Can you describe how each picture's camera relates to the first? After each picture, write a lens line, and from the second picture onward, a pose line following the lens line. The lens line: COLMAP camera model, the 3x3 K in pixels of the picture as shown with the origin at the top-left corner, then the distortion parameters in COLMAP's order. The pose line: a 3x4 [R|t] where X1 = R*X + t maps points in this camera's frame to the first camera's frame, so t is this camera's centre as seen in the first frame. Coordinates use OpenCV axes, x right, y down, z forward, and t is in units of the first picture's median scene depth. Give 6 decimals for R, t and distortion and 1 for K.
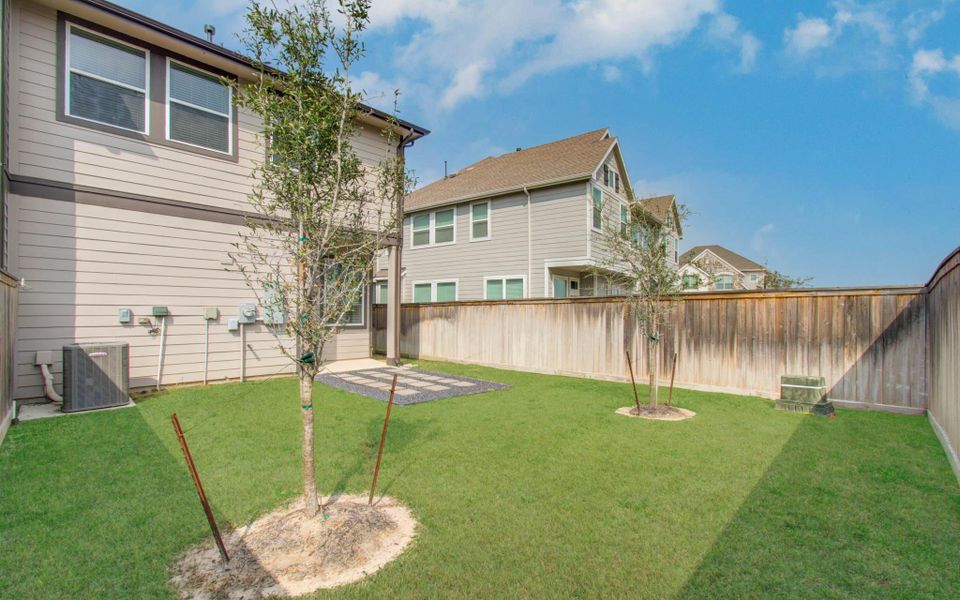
lens RADIAL K [[408.6, 0, 480.1], [0, 408.6, 311.9], [0, 0, 1]] dist [-0.000086, 0.000198]
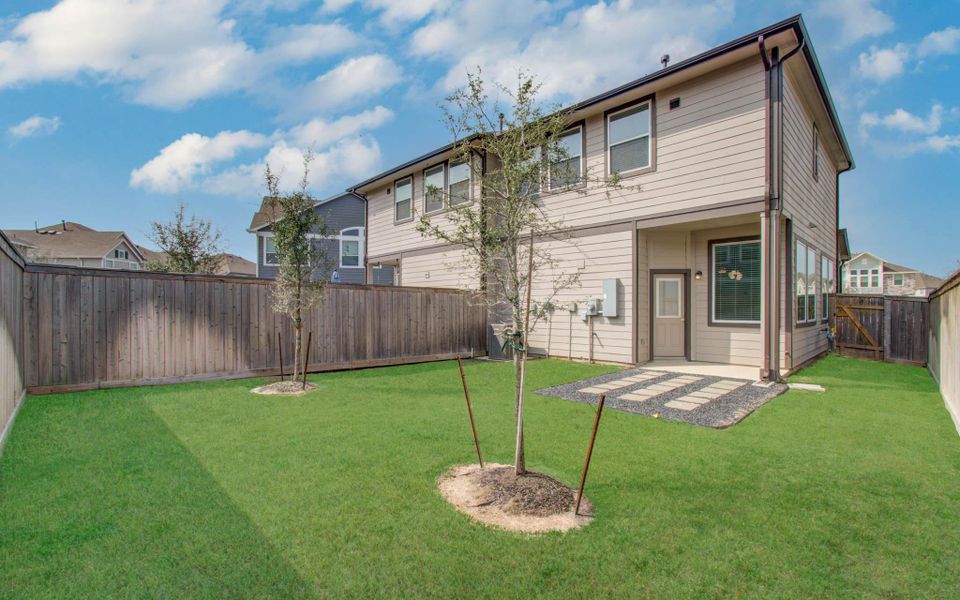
lens RADIAL K [[425.9, 0, 479.2], [0, 425.9, 310.6], [0, 0, 1]] dist [-0.000733, -0.000039]
pose [[-0.017855, -0.000736, -0.999840, 0.563507], [-0.002500, 0.999997, -0.000692, 0.012701], [0.999837, 0.002487, -0.017857, 0.546333]]
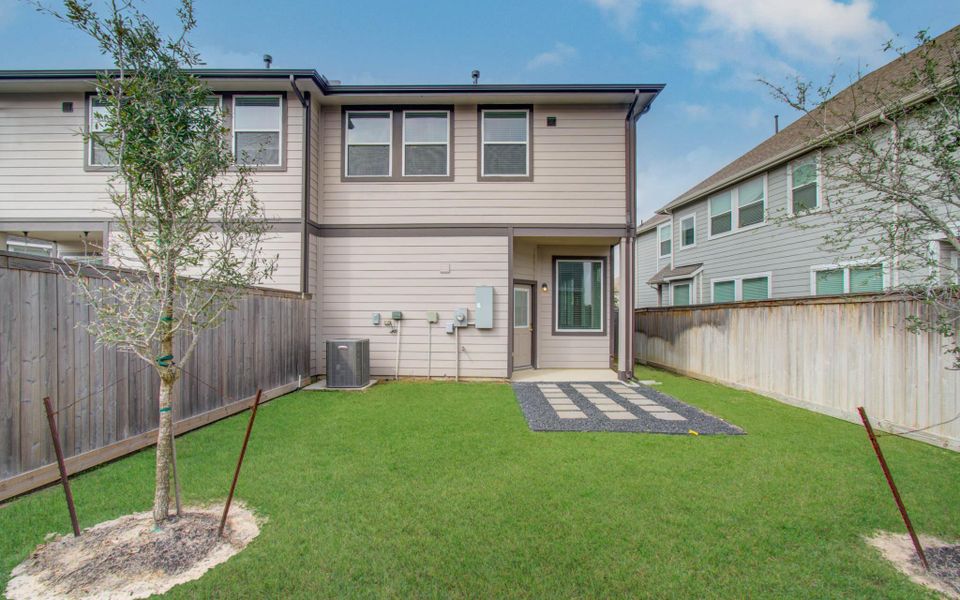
lens RADIAL K [[418.3, 0, 479.2], [0, 418.3, 316.2], [0, 0, 1]] dist [-0.084280, 0.061938]
pose [[0.691430, 0.001261, -0.722442, 0.208056], [-0.002089, 0.999998, -0.000254, 0.000495], [0.722440, 0.001685, 0.691431, 0.218019]]
